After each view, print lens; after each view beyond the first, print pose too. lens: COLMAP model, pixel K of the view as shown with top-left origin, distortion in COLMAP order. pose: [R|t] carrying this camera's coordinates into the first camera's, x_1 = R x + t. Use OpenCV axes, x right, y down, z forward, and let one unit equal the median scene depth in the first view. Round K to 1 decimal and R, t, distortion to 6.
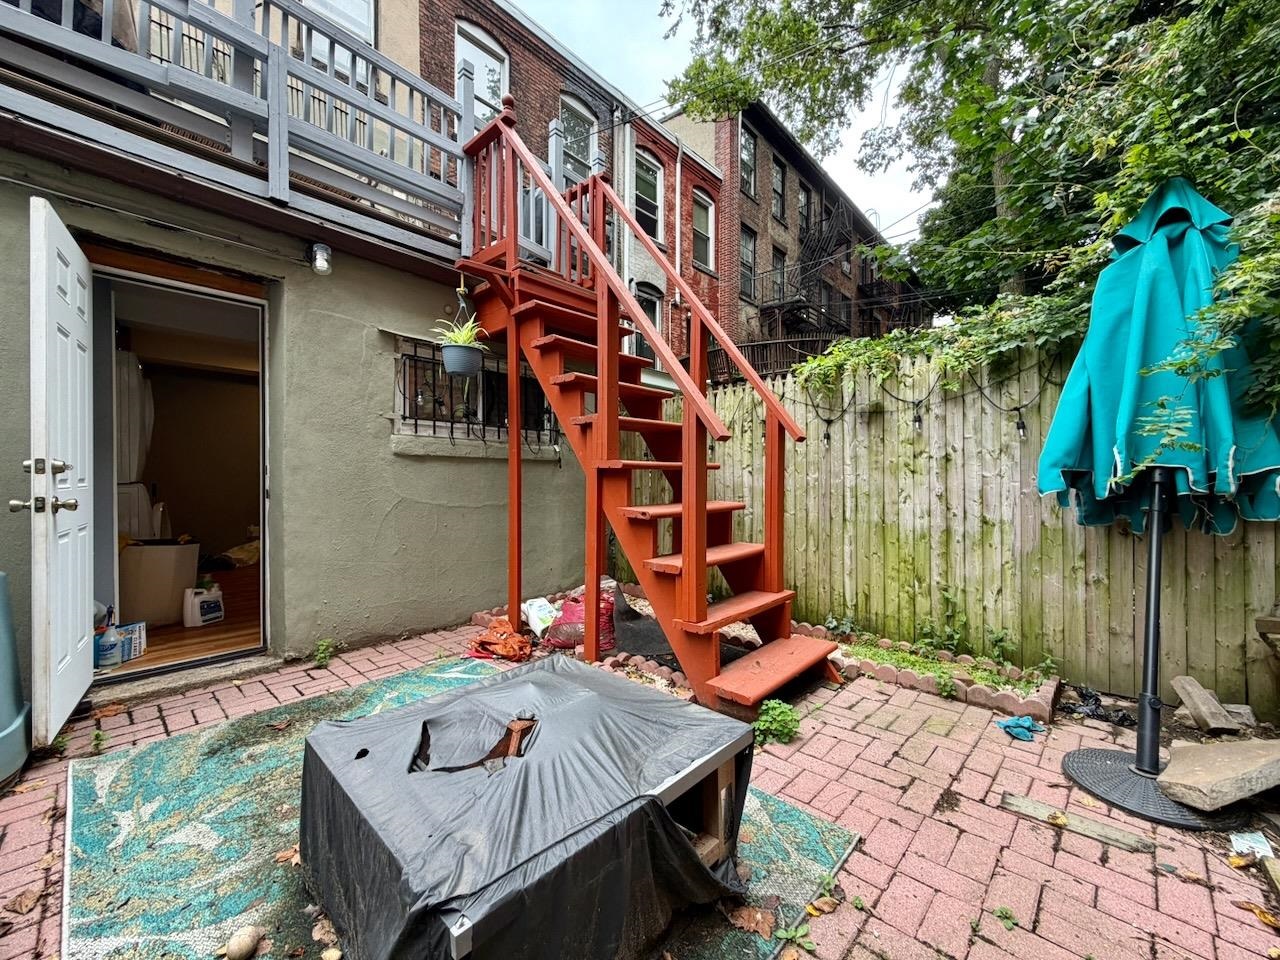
lens RADIAL K [[522.7, 0, 640.0], [0, 522.7, 480.0], [0, 0, 1]] dist [0.000425, 0.000003]
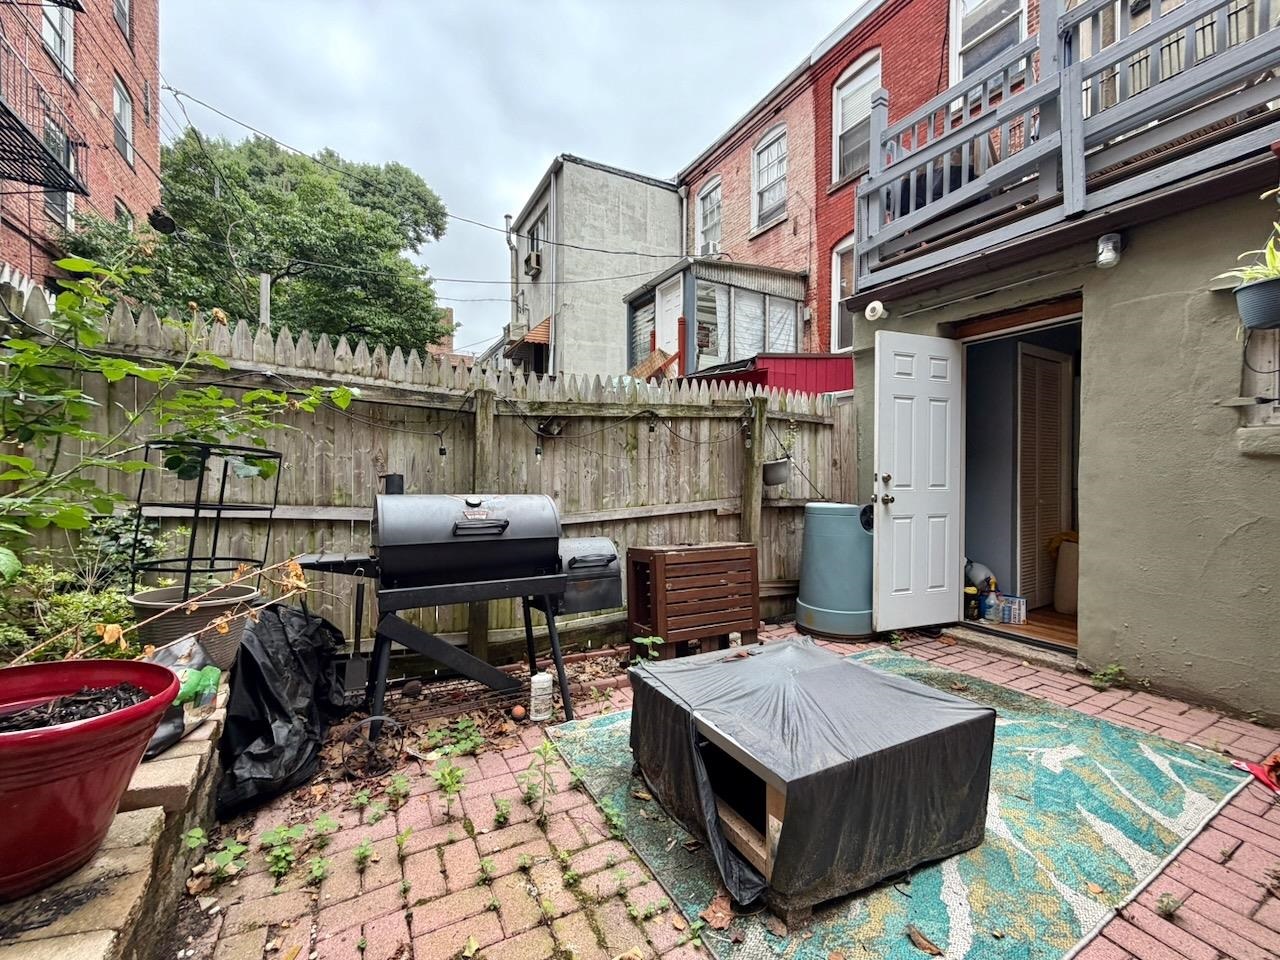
lens RADIAL K [[522.7, 0, 640.0], [0, 522.7, 480.0], [0, 0, 1]] dist [0.000425, 0.000003]
pose [[-0.332079, -0.000613, -0.943251, 0.560031], [-0.017840, 0.999825, 0.005631, -0.005492], [0.943083, 0.018697, -0.332032, 0.550098]]
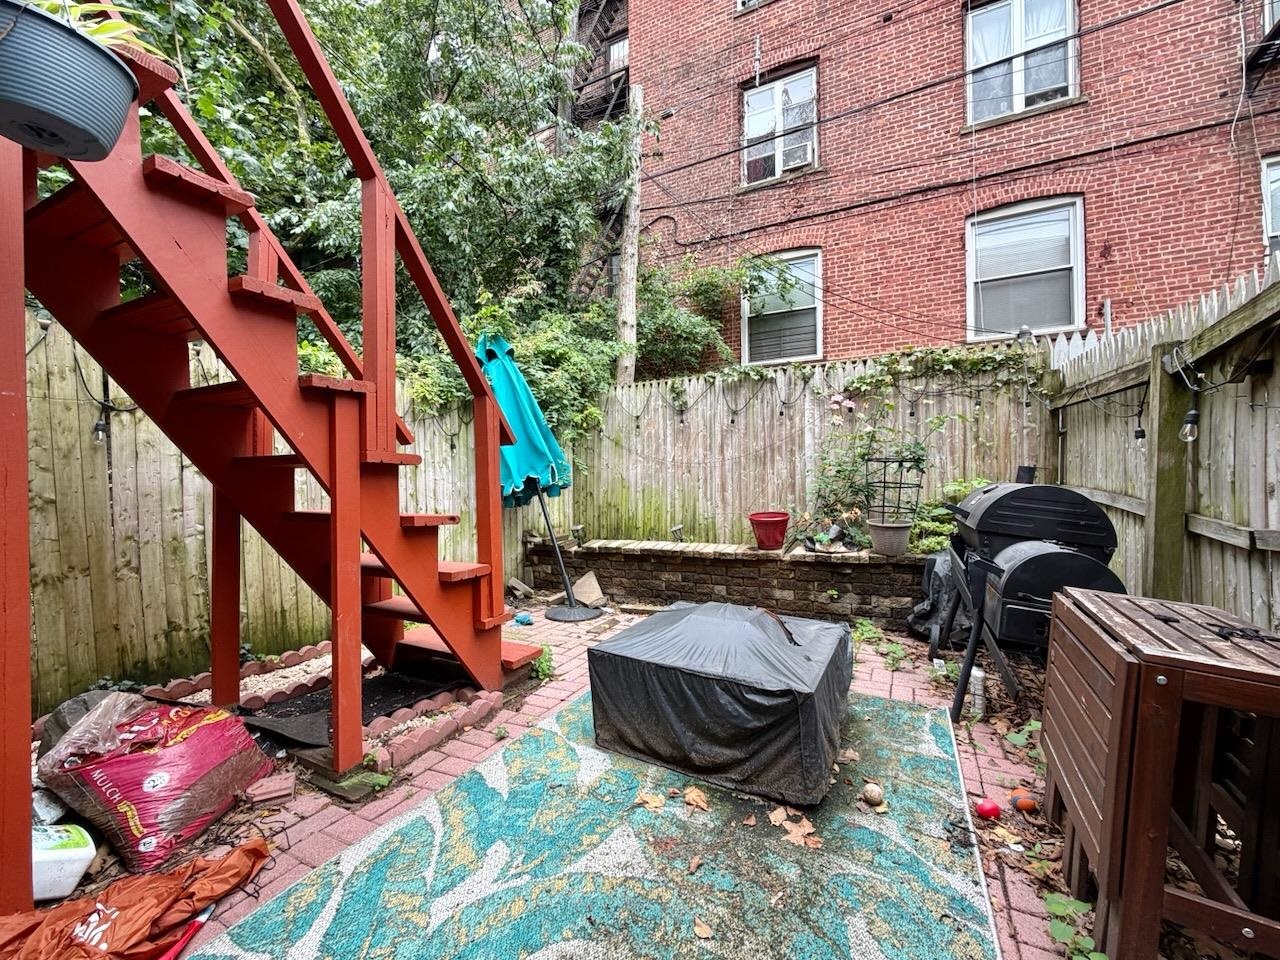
lens RADIAL K [[522.7, 0, 640.0], [0, 522.7, 480.0], [0, 0, 1]] dist [0.000425, 0.000003]
pose [[-0.266950, 0.006573, 0.963688, -0.841114], [0.016240, 0.999865, -0.002321, 0.006236], [-0.963573, 0.015031, -0.267021, 0.847737]]
